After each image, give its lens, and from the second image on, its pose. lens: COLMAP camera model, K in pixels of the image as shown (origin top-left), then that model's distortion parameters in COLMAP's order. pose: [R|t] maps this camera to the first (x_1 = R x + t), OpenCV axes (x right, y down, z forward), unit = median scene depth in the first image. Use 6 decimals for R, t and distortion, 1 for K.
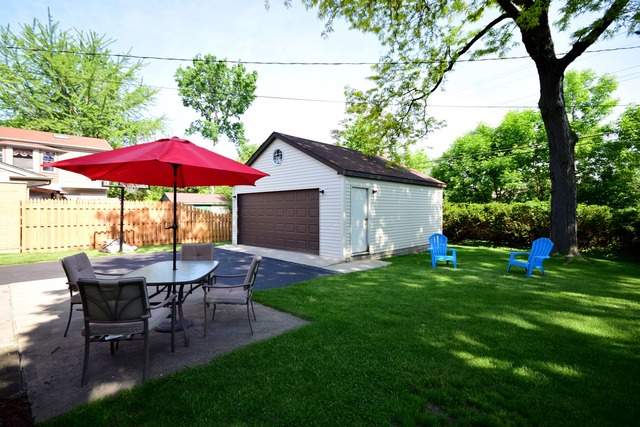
lens RADIAL K [[305.0, 0, 311.0], [0, 305.0, 204.9], [0, 0, 1]] dist [0.013785, -0.000814]
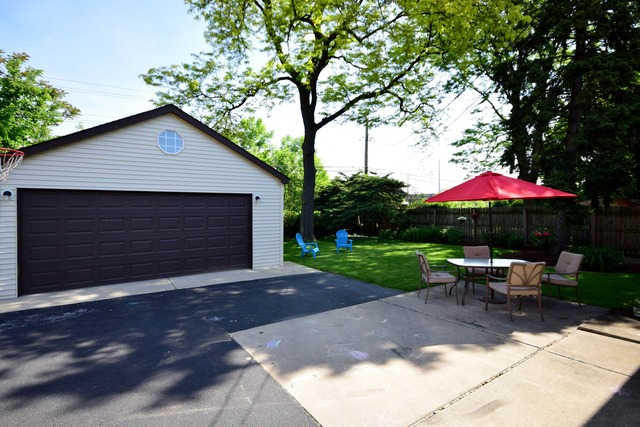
lens RADIAL K [[321.6, 0, 318.4], [0, 321.6, 207.1], [0, 0, 1]] dist [0.018356, 0.000410]
pose [[0.181401, 0.002744, 0.983405, -0.670754], [-0.013951, 0.999903, -0.000217, -0.013671], [-0.983310, -0.013680, 0.181422, 0.486957]]
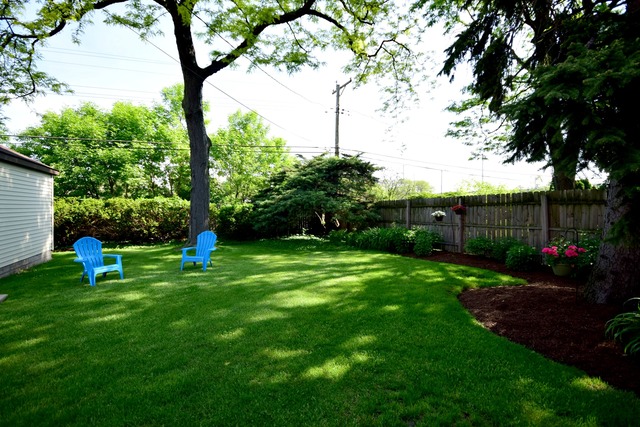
lens RADIAL K [[305.0, 0, 317.1], [0, 305.0, 208.3], [0, 0, 1]] dist [0.013785, -0.000814]
pose [[0.321600, -0.004507, 0.946865, -0.073013], [-0.013389, 0.999867, 0.009307, 0.008226], [-0.946781, -0.015671, 0.321497, 0.183444]]
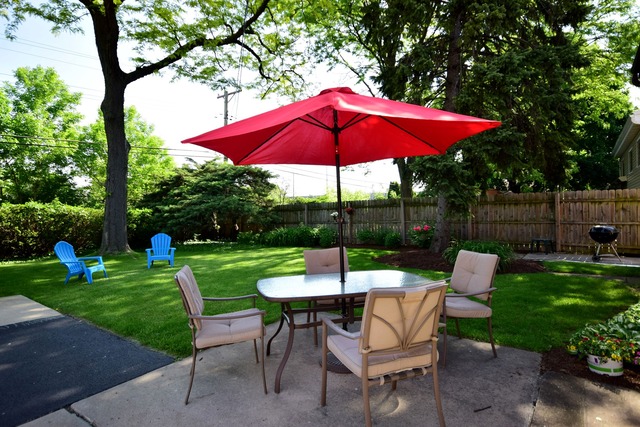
lens RADIAL K [[348.6, 0, 317.0], [0, 348.6, 207.0], [0, 0, 1]] dist [0.025537, 0.001045]
pose [[-0.143249, 0.013831, 0.989590, -0.385605], [0.002518, 0.999904, -0.013611, 0.016644], [-0.989683, 0.000542, -0.143270, 0.369785]]
